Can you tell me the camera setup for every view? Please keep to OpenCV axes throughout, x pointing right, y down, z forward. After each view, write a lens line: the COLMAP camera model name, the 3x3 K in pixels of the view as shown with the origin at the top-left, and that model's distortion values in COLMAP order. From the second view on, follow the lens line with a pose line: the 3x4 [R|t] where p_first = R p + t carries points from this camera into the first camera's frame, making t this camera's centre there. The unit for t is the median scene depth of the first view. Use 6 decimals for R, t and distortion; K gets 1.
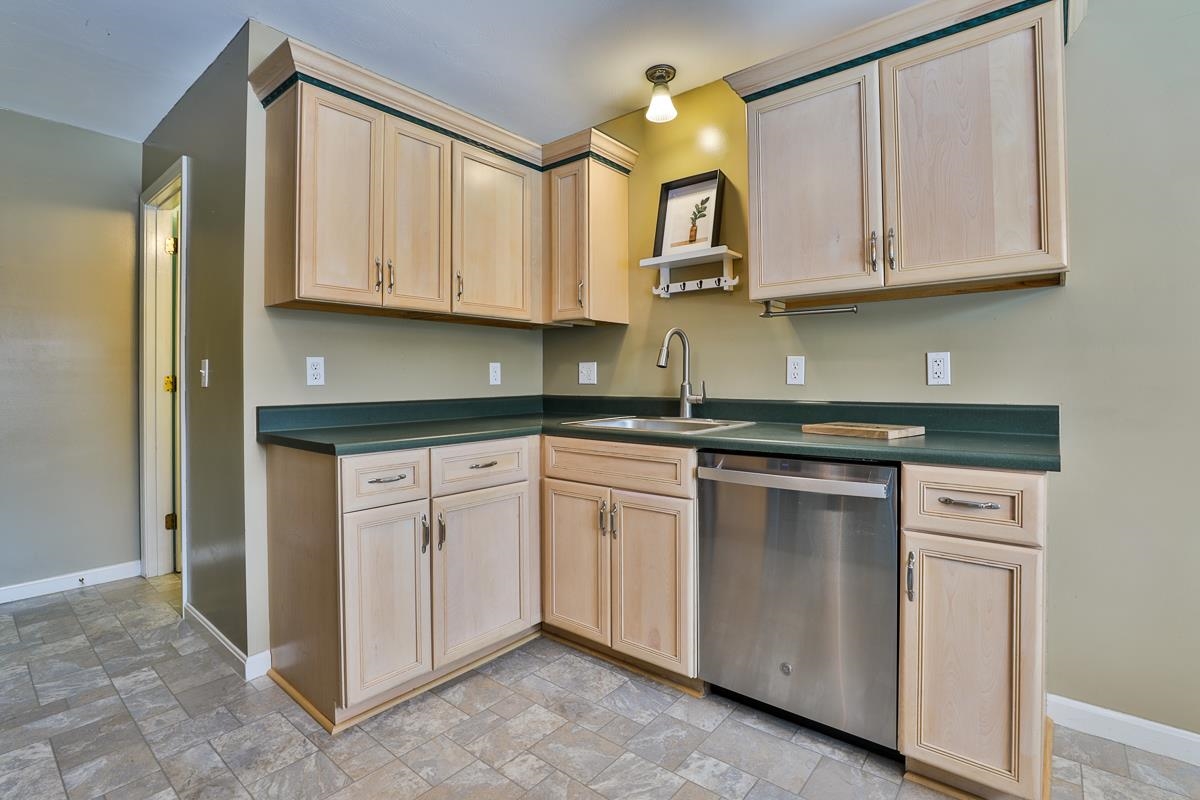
lens RADIAL K [[567.5, 0, 599.9], [0, 567.5, 375.5], [0, 0, 1]] dist [-0.024925, 0.000260]
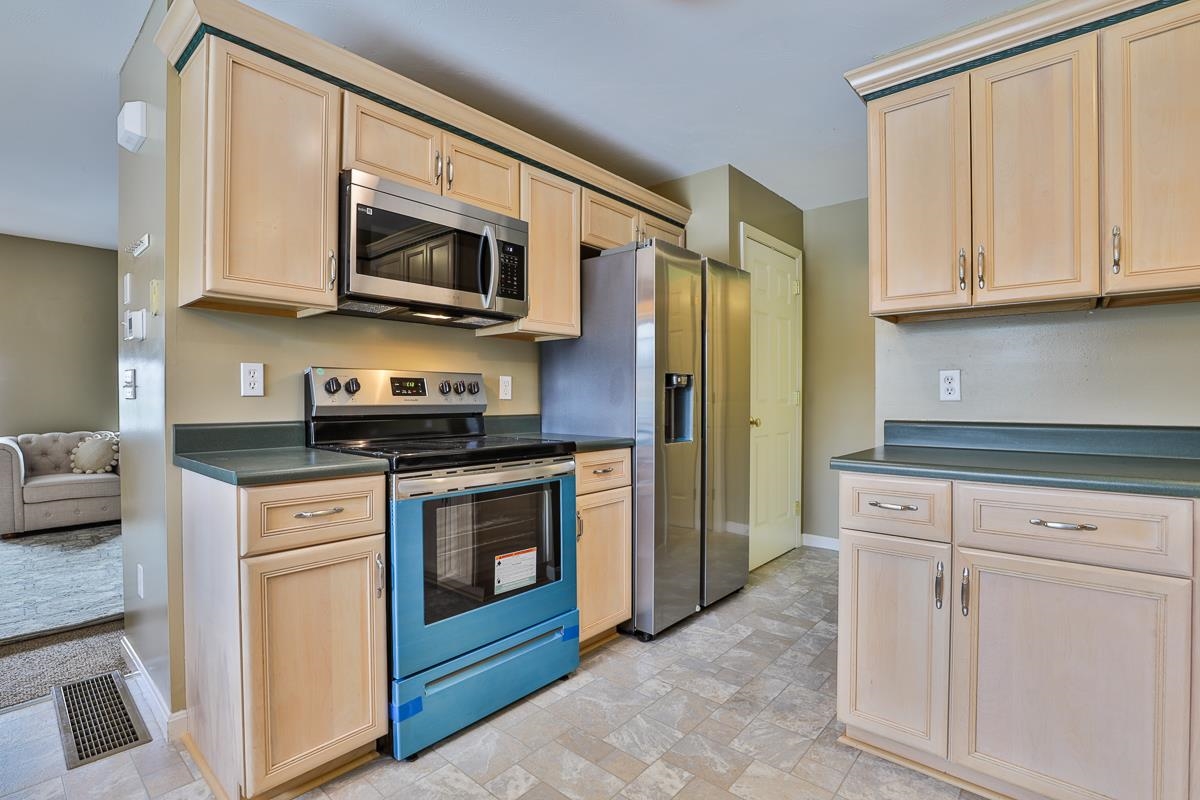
lens RADIAL K [[559.3, 0, 600.0], [0, 559.3, 400.0], [0, 0, 1]] dist [-0.026055, 0.000605]
pose [[-0.021541, 0.009245, -0.999725, 0.479363], [0.005374, 0.999944, 0.009131, 0.005370], [0.999754, -0.005176, -0.021589, 0.525383]]
